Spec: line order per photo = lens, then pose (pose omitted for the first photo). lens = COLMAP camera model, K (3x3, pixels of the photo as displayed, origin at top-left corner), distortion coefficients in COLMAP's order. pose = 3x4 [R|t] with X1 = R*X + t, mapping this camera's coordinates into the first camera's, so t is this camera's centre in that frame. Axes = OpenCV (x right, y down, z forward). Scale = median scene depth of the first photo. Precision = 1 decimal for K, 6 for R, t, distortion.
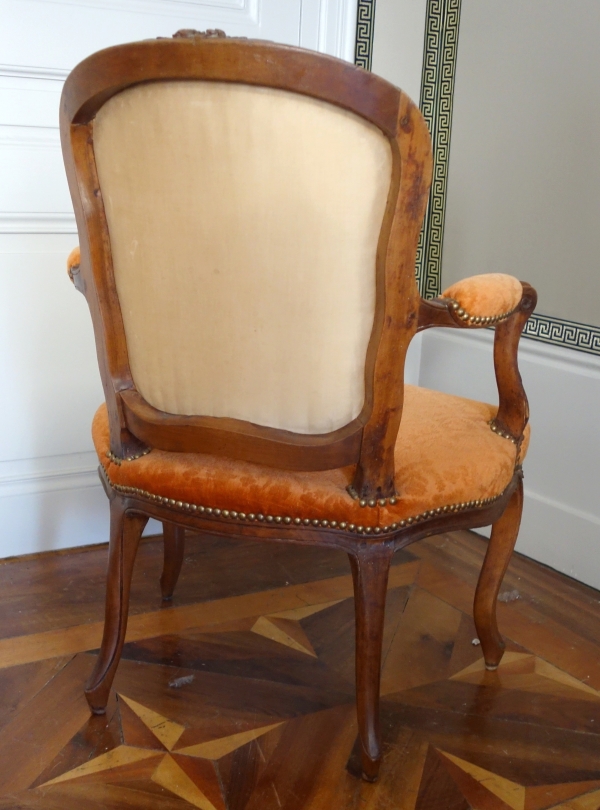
lens RADIAL K [[1079.6, 0, 284.8], [0, 1079.6, 405.7], [0, 0, 1]] dist [-0.009867, -0.020650]
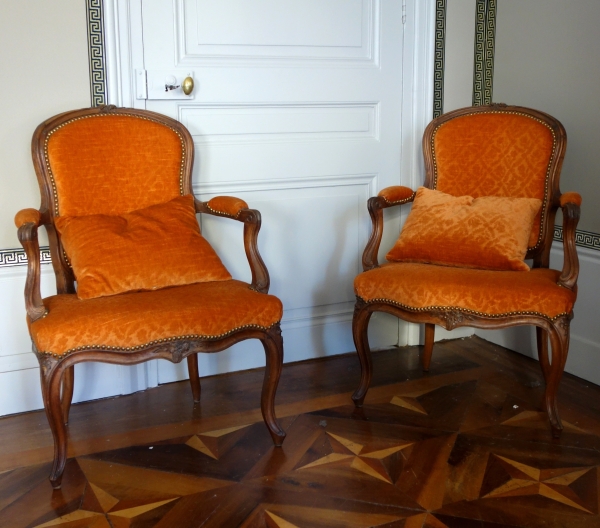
lens RADIAL K [[835.7, 0, 299.8], [0, 835.7, 251.9], [0, 0, 1]] dist [0.010307, 0.000174]
pose [[0.995626, -0.032749, -0.087501, -0.055496], [0.029517, 0.998842, -0.037981, 0.000958], [0.088644, 0.035232, 0.995440, -0.475141]]
